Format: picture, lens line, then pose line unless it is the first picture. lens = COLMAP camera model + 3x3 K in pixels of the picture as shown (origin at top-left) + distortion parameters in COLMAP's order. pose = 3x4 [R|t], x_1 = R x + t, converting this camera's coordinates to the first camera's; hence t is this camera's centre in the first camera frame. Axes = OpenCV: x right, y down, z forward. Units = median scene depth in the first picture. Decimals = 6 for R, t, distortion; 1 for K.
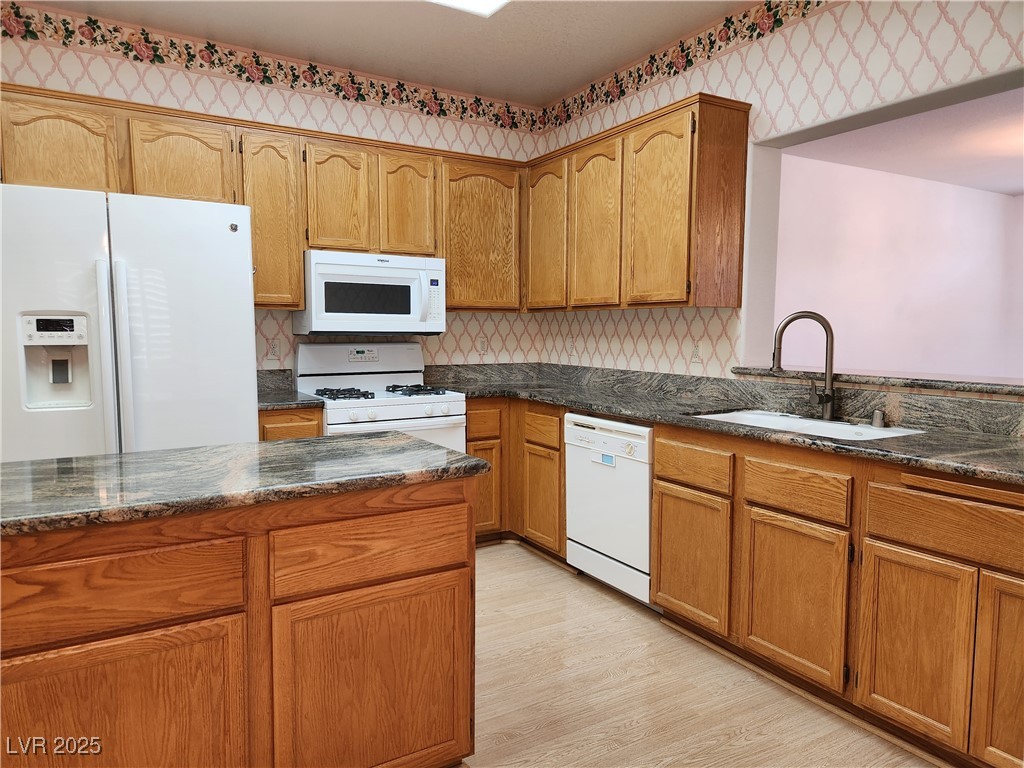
lens RADIAL K [[686.7, 0, 503.2], [0, 686.7, 386.0], [0, 0, 1]] dist [0.053343, -0.040979]
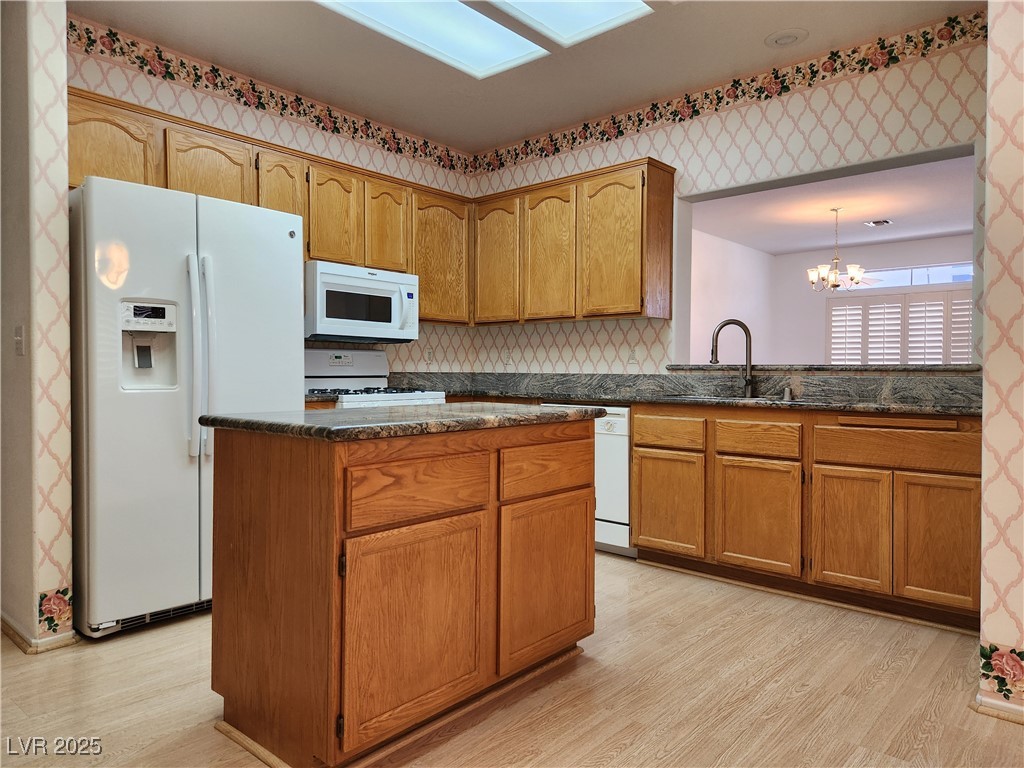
lens RADIAL K [[686.7, 0, 496.2], [0, 686.7, 382.0], [0, 0, 1]] dist [0.053343, -0.040979]
pose [[0.953842, -0.002328, 0.300300, -0.391000], [0.022711, 0.997665, -0.064403, 0.086716], [-0.299449, 0.068251, 0.951668, -0.144653]]
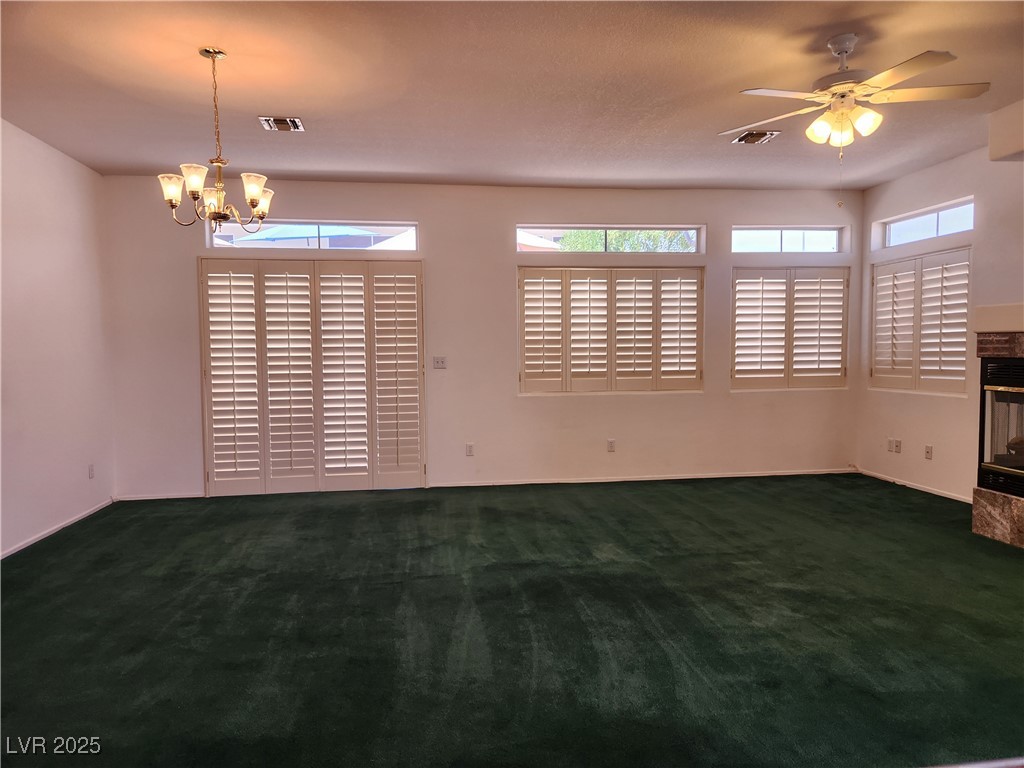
lens RADIAL K [[686.7, 0, 508.0], [0, 686.7, 391.8], [0, 0, 1]] dist [0.053343, -0.040979]
pose [[0.386087, -0.059721, 0.920527, 0.527492], [0.091820, 0.995434, 0.026070, -0.063203], [-0.917881, 0.074457, 0.389808, 0.868842]]
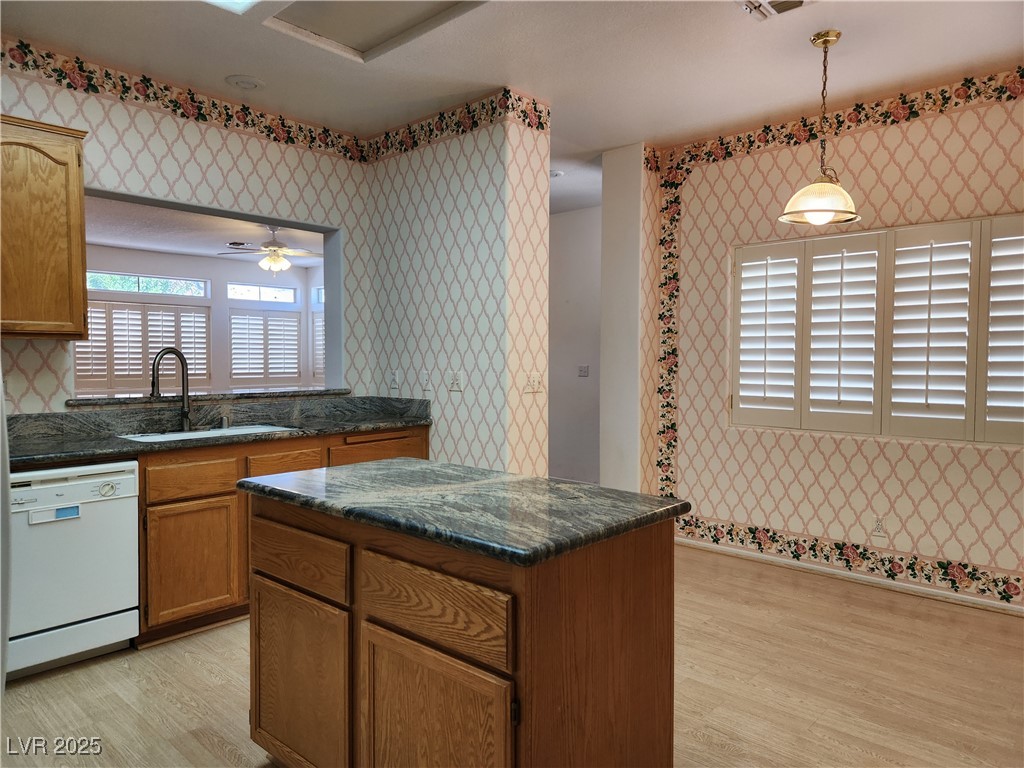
lens RADIAL K [[686.7, 0, 513.4], [0, 686.7, 385.2], [0, 0, 1]] dist [0.053343, -0.040979]
pose [[-0.294728, -0.041807, 0.954666, -0.885191], [0.080292, 0.994426, 0.068337, -0.071092], [-0.952202, 0.096793, -0.289729, 0.728336]]
